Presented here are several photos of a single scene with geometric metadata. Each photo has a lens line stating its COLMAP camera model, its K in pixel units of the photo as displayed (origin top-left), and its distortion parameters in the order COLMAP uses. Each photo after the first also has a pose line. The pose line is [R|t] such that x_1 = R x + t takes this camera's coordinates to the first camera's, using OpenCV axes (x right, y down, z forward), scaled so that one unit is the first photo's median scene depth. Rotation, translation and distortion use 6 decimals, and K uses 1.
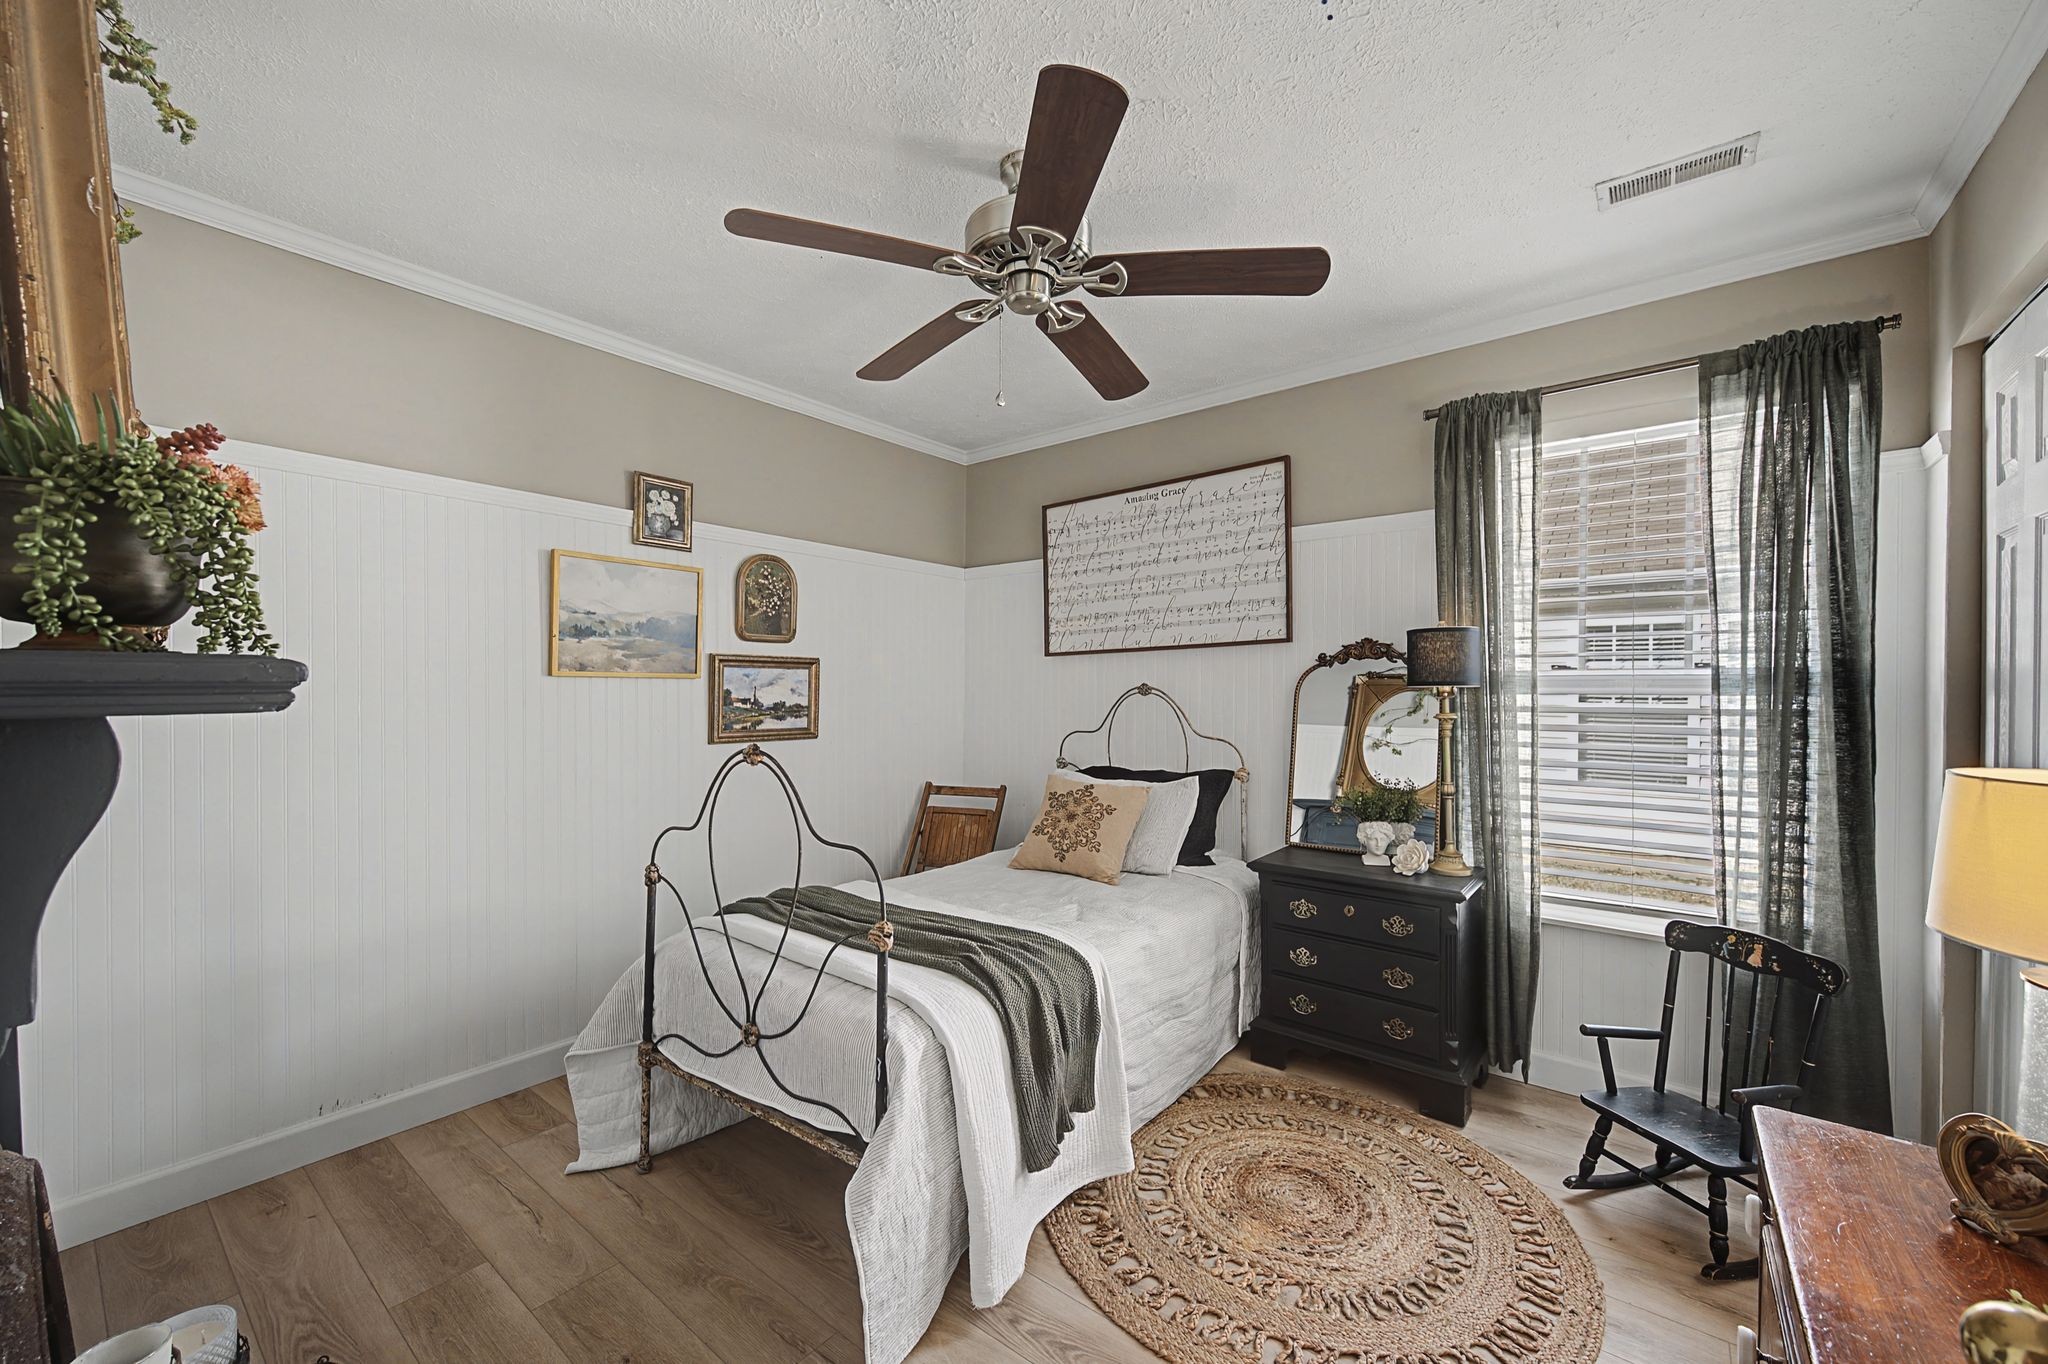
lens RADIAL K [[804.1, 0, 1022.7], [0, 804.1, 690.5], [0, 0, 1]] dist [-0.000513, -0.000068]
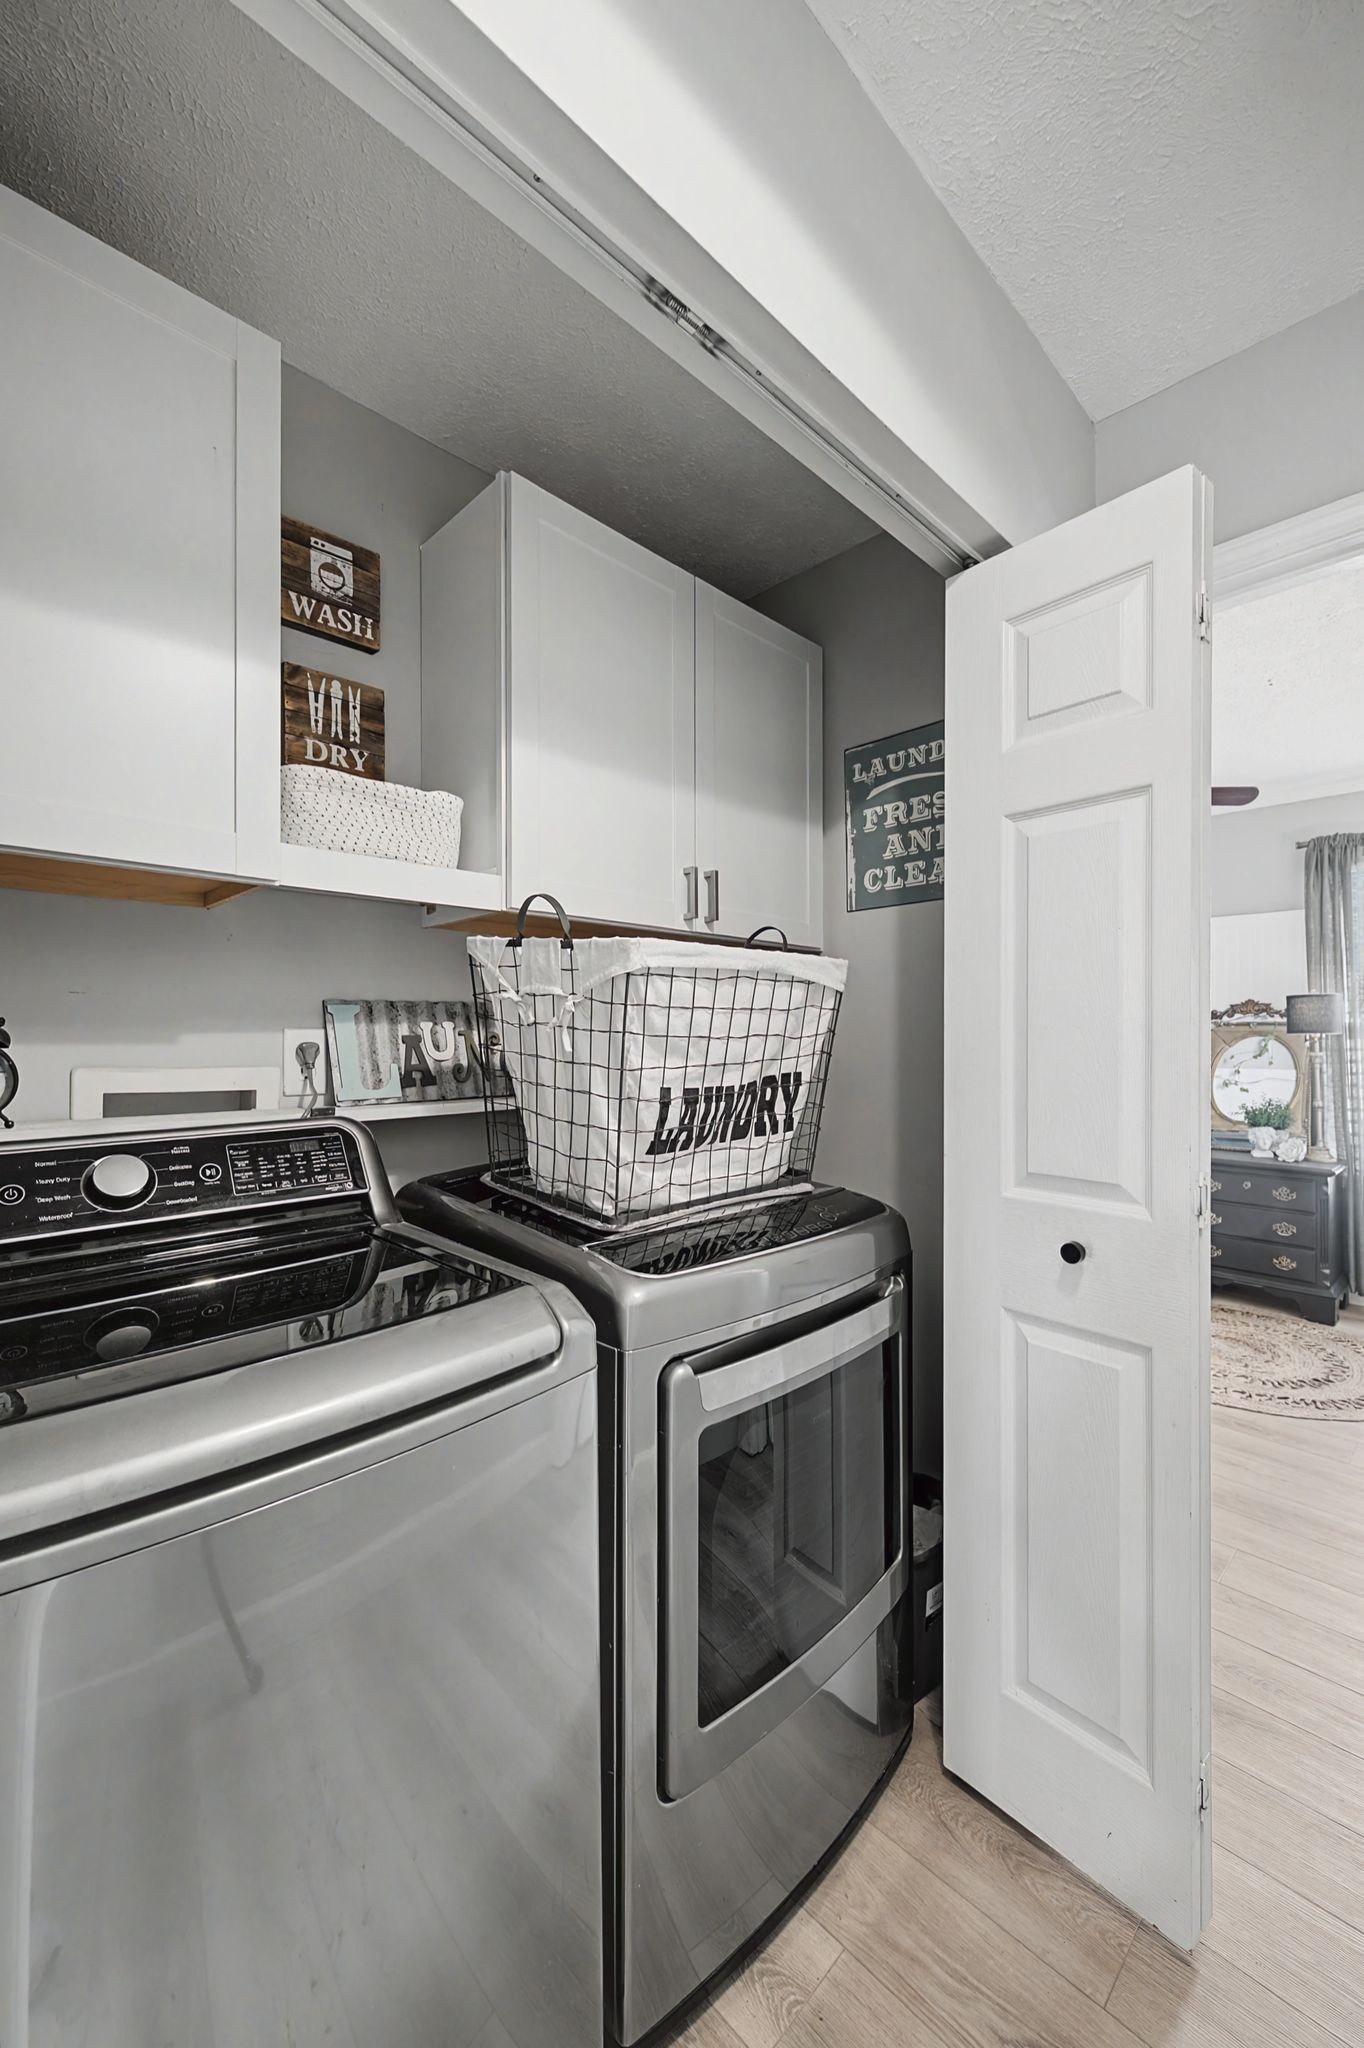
lens RADIAL K [[804.1, 0, 697.7], [0, 804.1, 1030.7], [0, 0, 1]] dist [-0.000513, -0.000068]
pose [[0.992594, -0.000468, -0.121479, -0.407962], [-0.000670, 0.999956, -0.009322, 0.003458], [0.121478, 0.009335, 0.992550, -0.581947]]
